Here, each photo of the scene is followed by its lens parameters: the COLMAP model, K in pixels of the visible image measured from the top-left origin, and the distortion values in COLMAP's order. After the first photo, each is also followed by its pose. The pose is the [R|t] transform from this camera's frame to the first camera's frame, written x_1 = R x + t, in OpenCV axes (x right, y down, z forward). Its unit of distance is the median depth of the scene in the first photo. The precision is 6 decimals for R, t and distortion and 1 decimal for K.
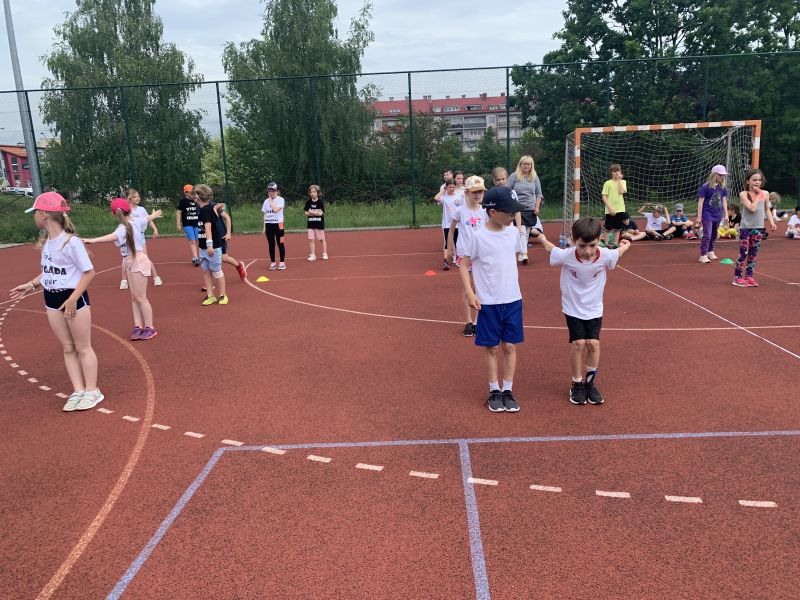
lens RADIAL K [[608.1, 0, 402.4], [0, 608.1, 313.4], [0, 0, 1]] dist [0.015808, -0.008625]
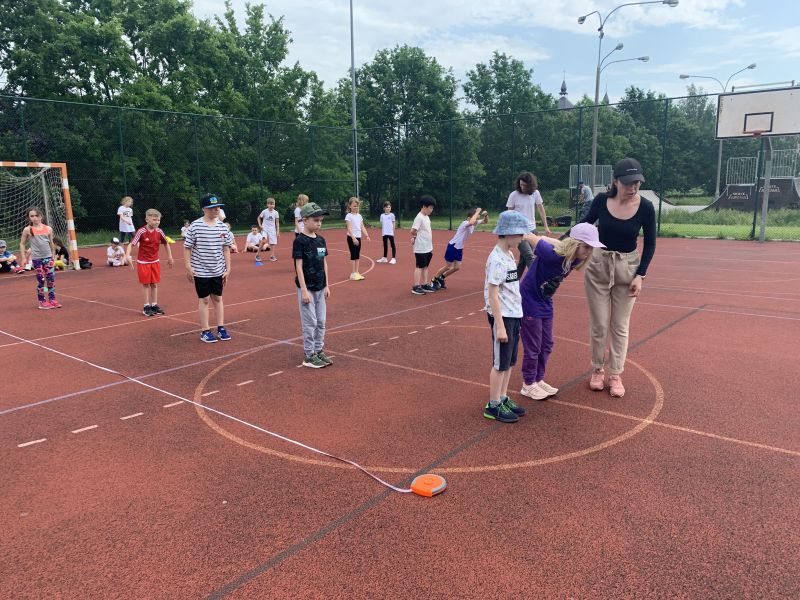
lens RADIAL K [[610.6, 0, 417.6], [0, 610.6, 310.8], [0, 0, 1]] dist [0.010520, -0.009986]
pose [[0.584205, -0.123004, 0.802231, 0.031610], [0.173613, 0.984509, 0.024523, 0.031641], [-0.792820, 0.124951, 0.596510, -0.137806]]
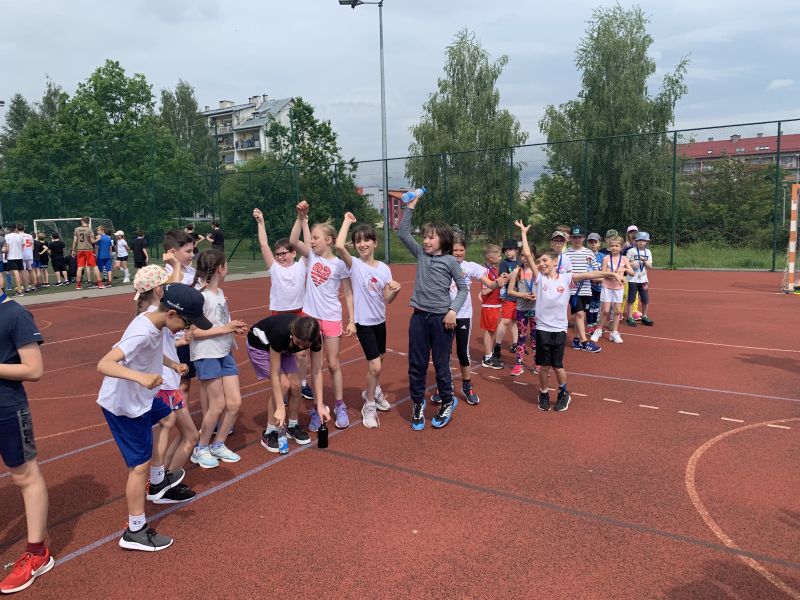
lens RADIAL K [[608.1, 0, 402.4], [0, 608.1, 313.4], [0, 0, 1]] dist [0.015808, -0.008625]
pose [[0.853561, 0.101400, -0.511031, 0.259489], [-0.133078, 0.990773, -0.025685, 0.041318], [0.503711, 0.089931, 0.859179, -0.254931]]
